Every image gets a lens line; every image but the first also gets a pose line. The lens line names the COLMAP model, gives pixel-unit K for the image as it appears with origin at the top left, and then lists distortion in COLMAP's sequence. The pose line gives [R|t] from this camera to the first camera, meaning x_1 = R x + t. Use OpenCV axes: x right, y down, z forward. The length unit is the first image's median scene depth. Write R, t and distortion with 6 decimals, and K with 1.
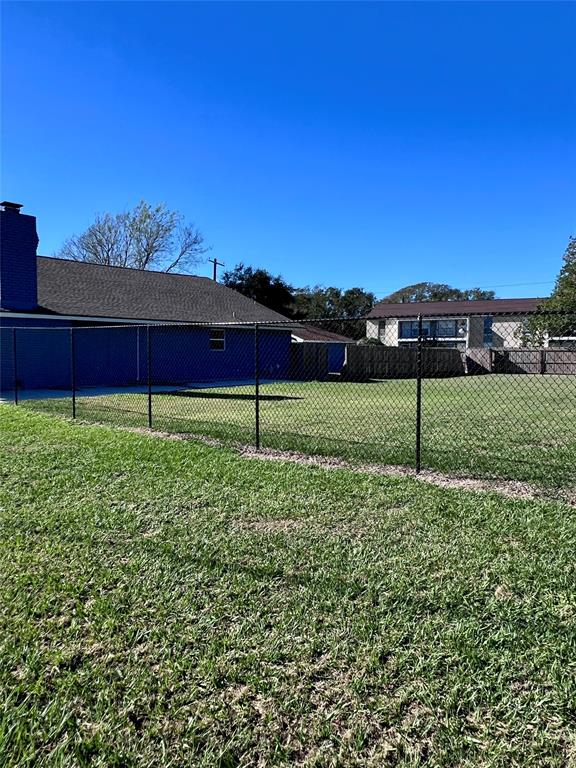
lens RADIAL K [[543.0, 0, 280.9], [0, 543.0, 383.5], [0, 0, 1]] dist [-0.000796, -0.003833]
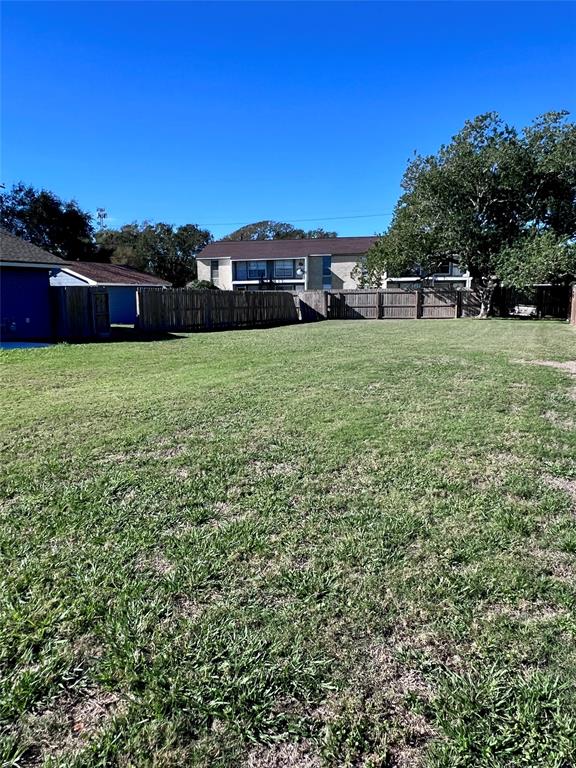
lens RADIAL K [[543.0, 0, 280.9], [0, 543.0, 383.5], [0, 0, 1]] dist [-0.000796, -0.003833]
pose [[0.965128, -0.055463, 0.255834, 0.258449], [0.029329, 0.994054, 0.104861, -0.030402], [-0.260129, -0.093701, 0.961017, 0.501854]]
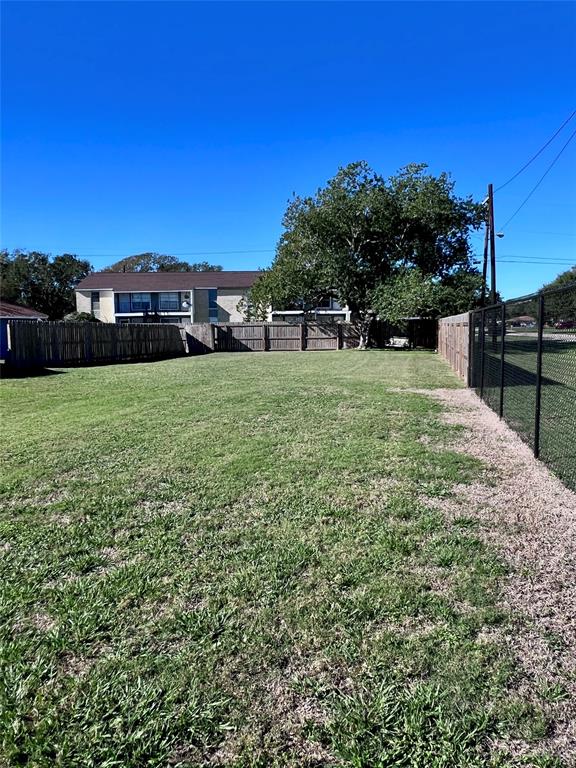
lens RADIAL K [[544.6, 0, 286.1], [0, 544.6, 382.7], [0, 0, 1]] dist [-0.001006, -0.001847]
pose [[0.887123, -0.060251, 0.457583, 0.257011], [0.040836, 0.997801, 0.052213, -0.032094], [-0.459722, -0.027633, 0.887633, 0.498162]]
